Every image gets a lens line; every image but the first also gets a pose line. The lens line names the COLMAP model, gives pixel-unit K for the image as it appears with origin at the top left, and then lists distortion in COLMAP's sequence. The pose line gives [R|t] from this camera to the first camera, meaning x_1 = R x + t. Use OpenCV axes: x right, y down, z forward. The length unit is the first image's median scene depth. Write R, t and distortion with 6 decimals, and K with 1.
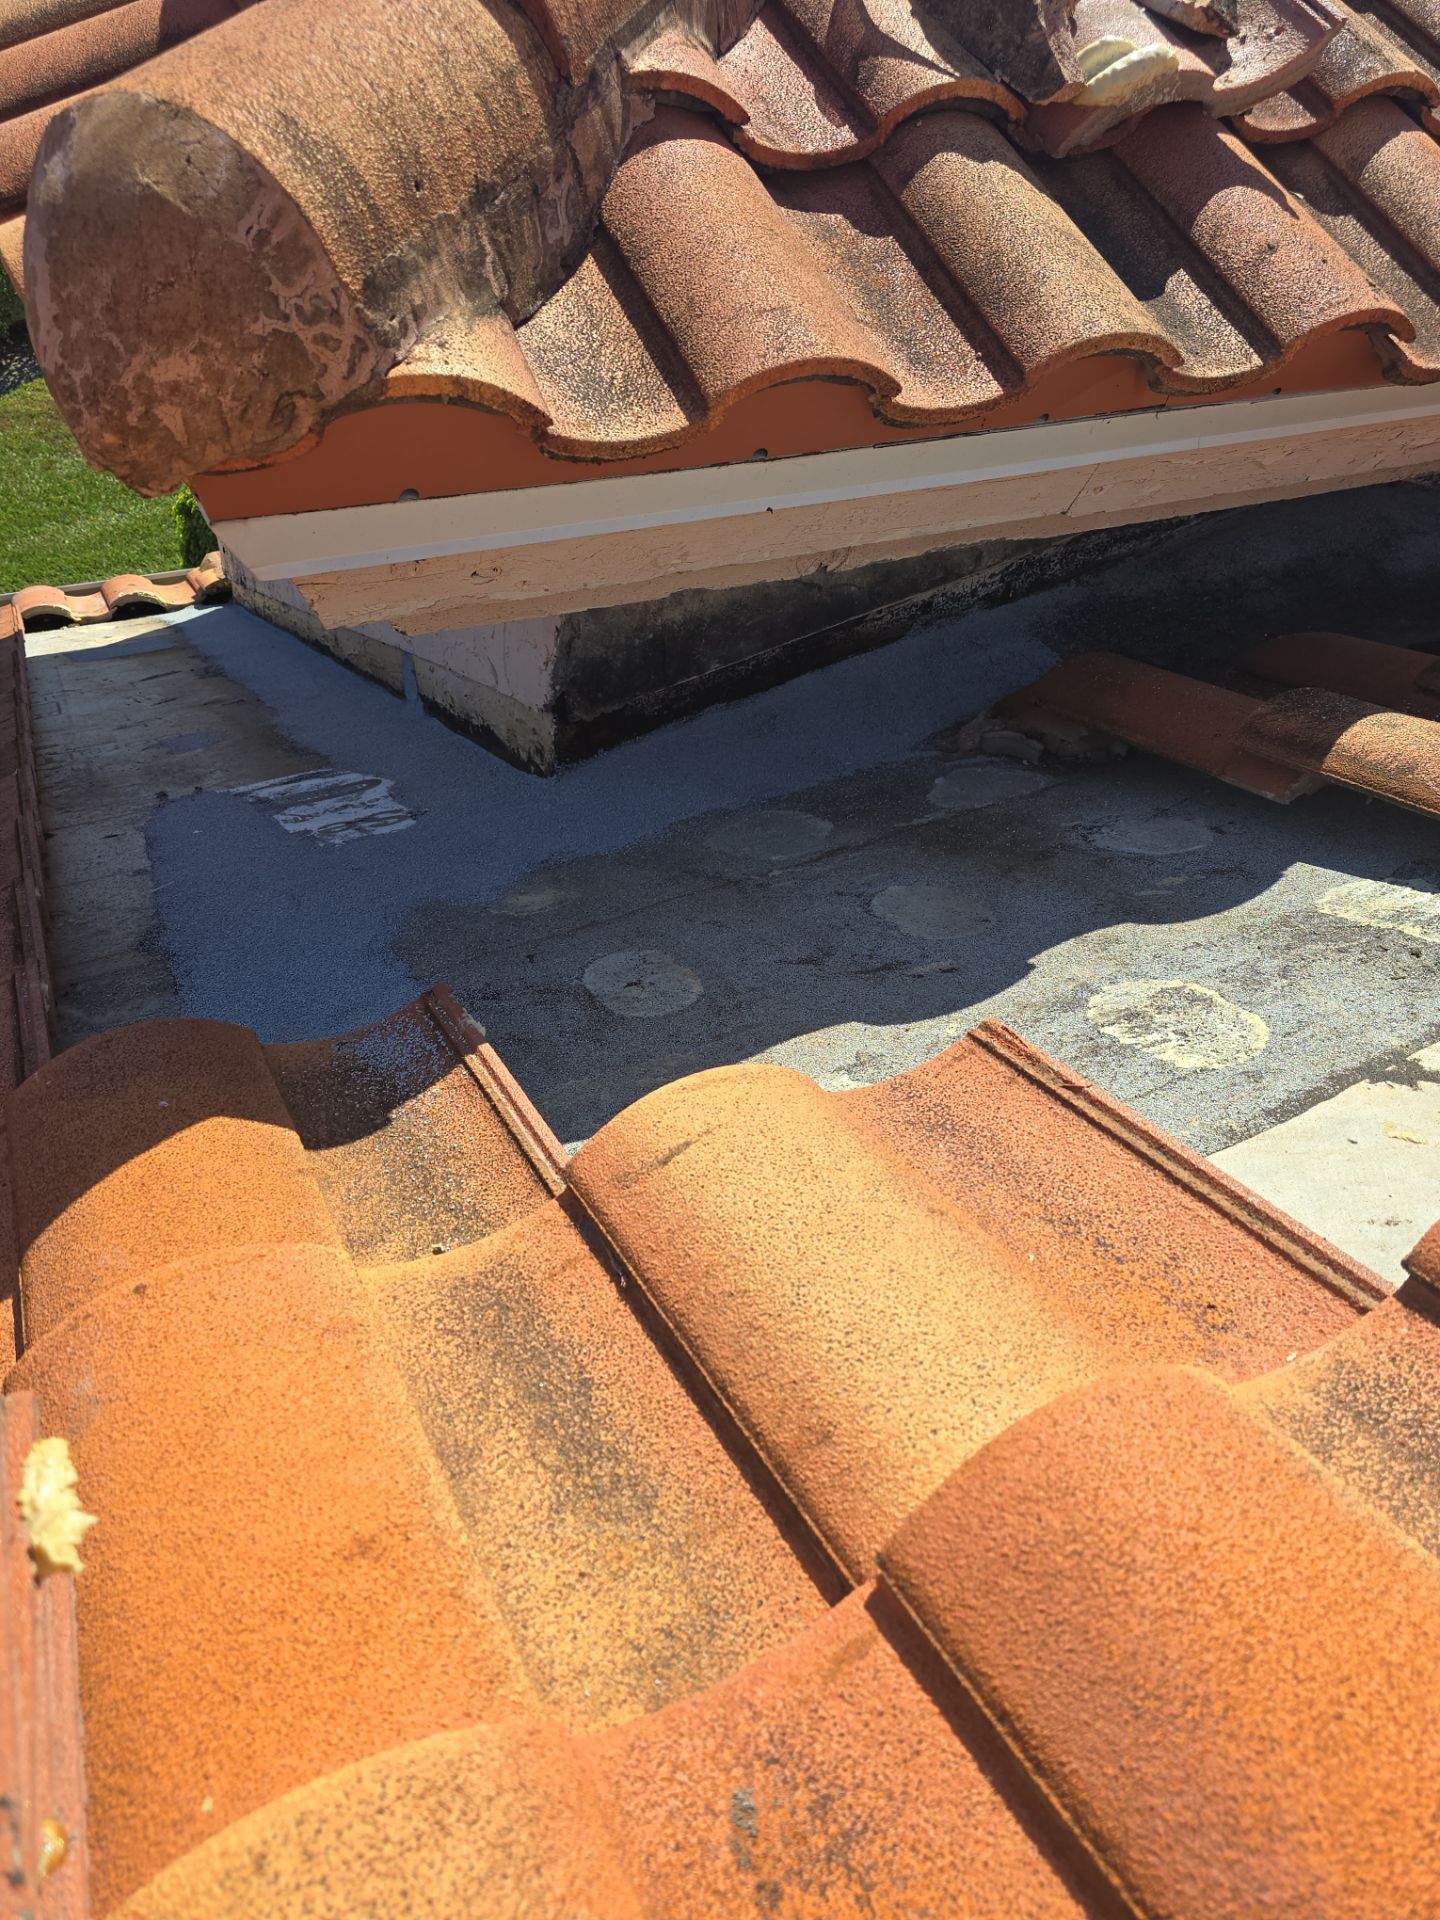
lens RADIAL K [[1287.9, 0, 707.0], [0, 1287.9, 917.9], [0, 0, 1]] dist [0.044795, -0.040380]
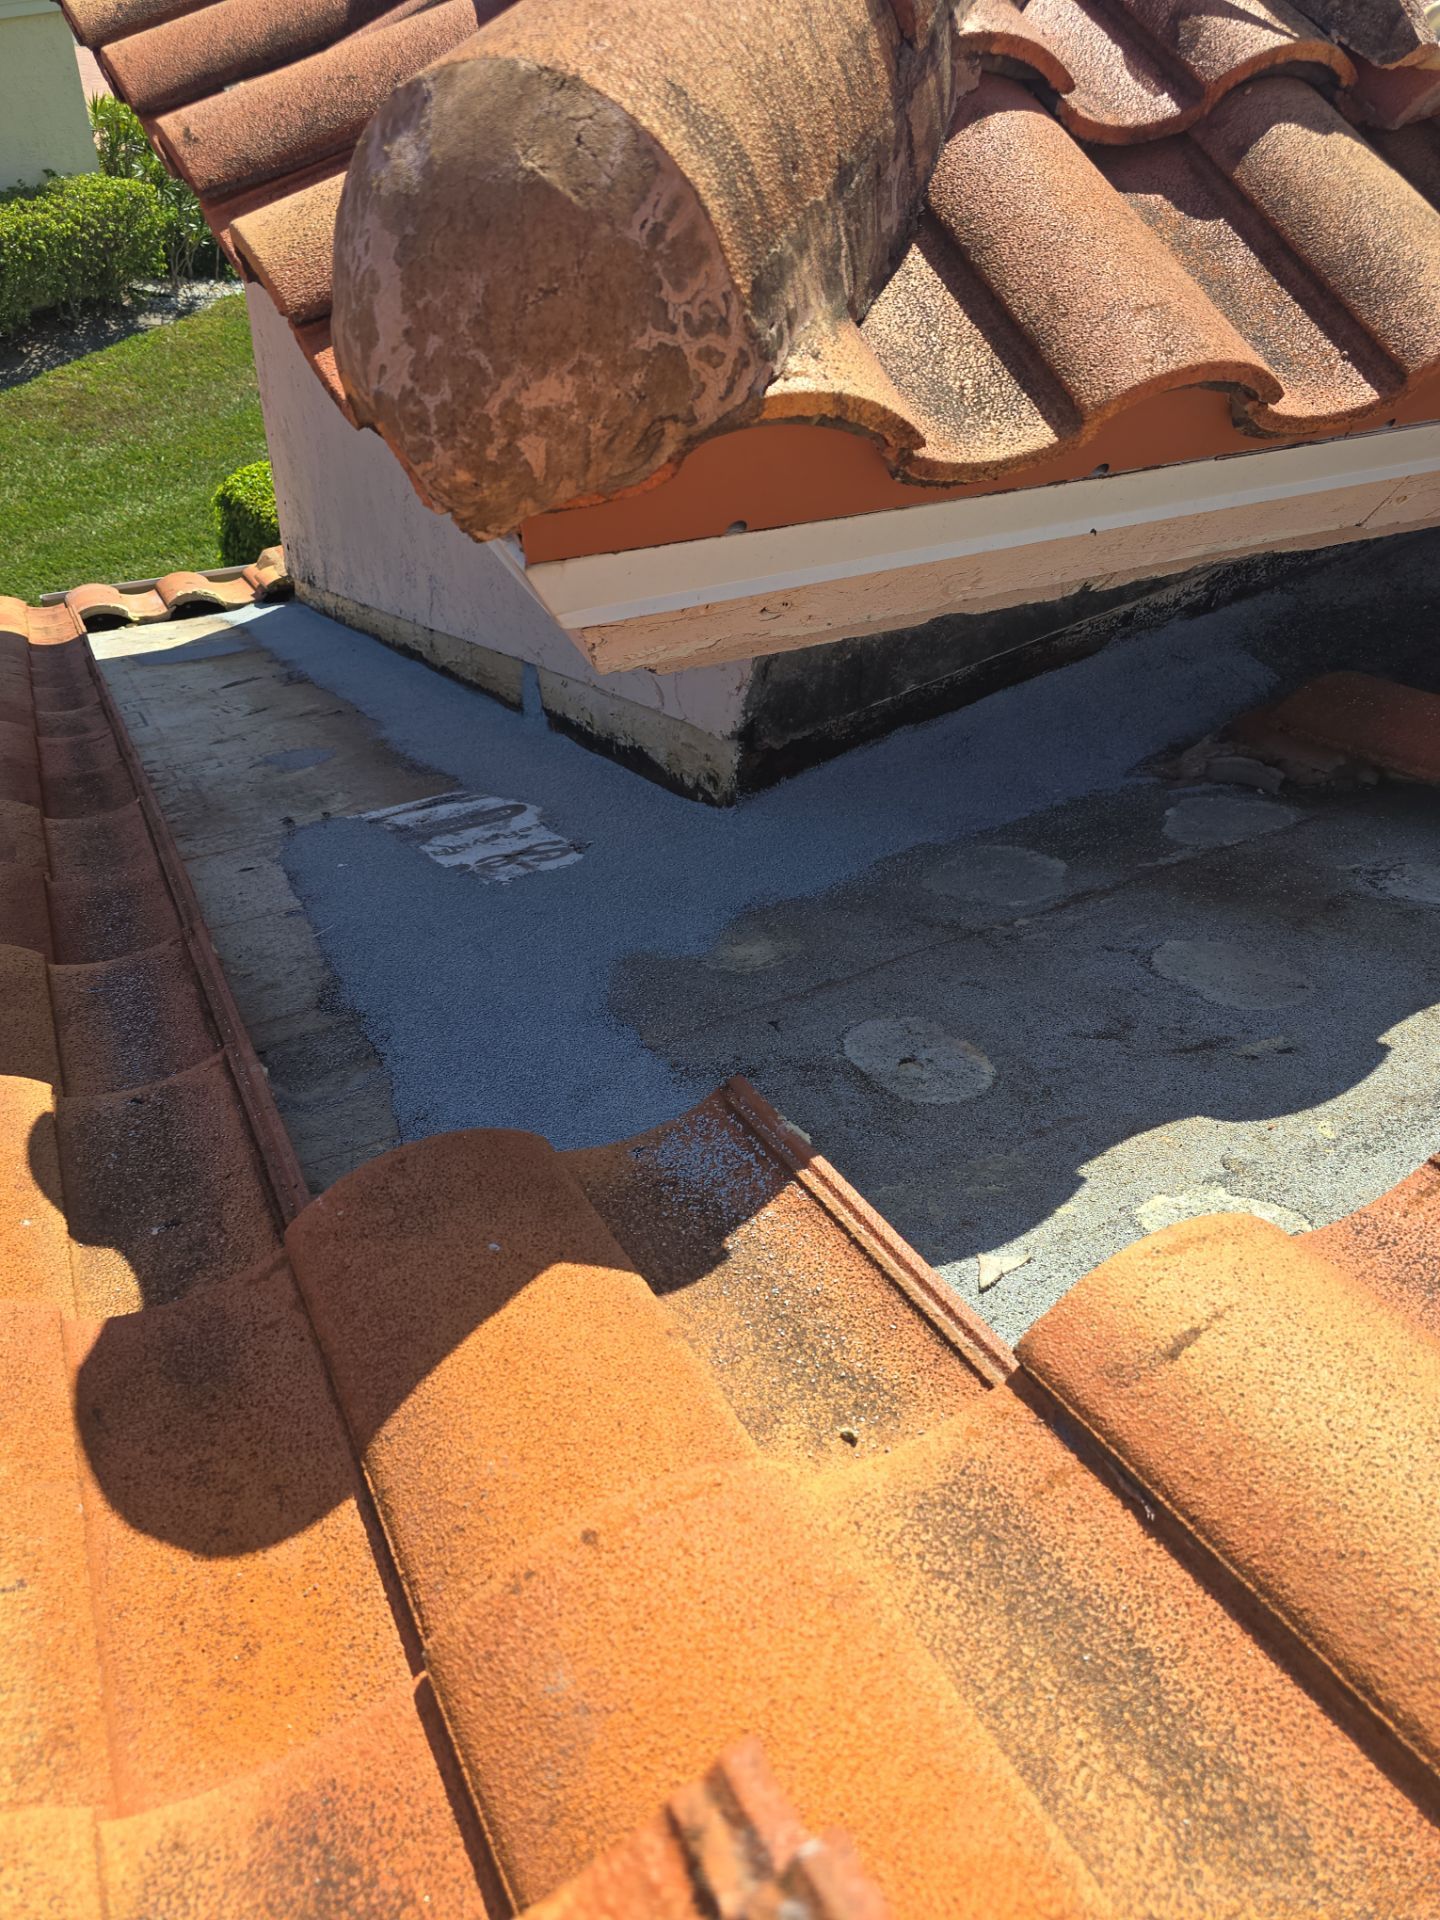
lens RADIAL K [[1287.9, 0, 709.3], [0, 1287.9, 915.4], [0, 0, 1]] dist [0.044795, -0.040380]
pose [[0.999972, -0.005437, -0.005067, -0.219991], [0.005491, 0.999929, 0.010564, -0.068749], [0.005009, -0.010591, 0.999931, 0.119615]]
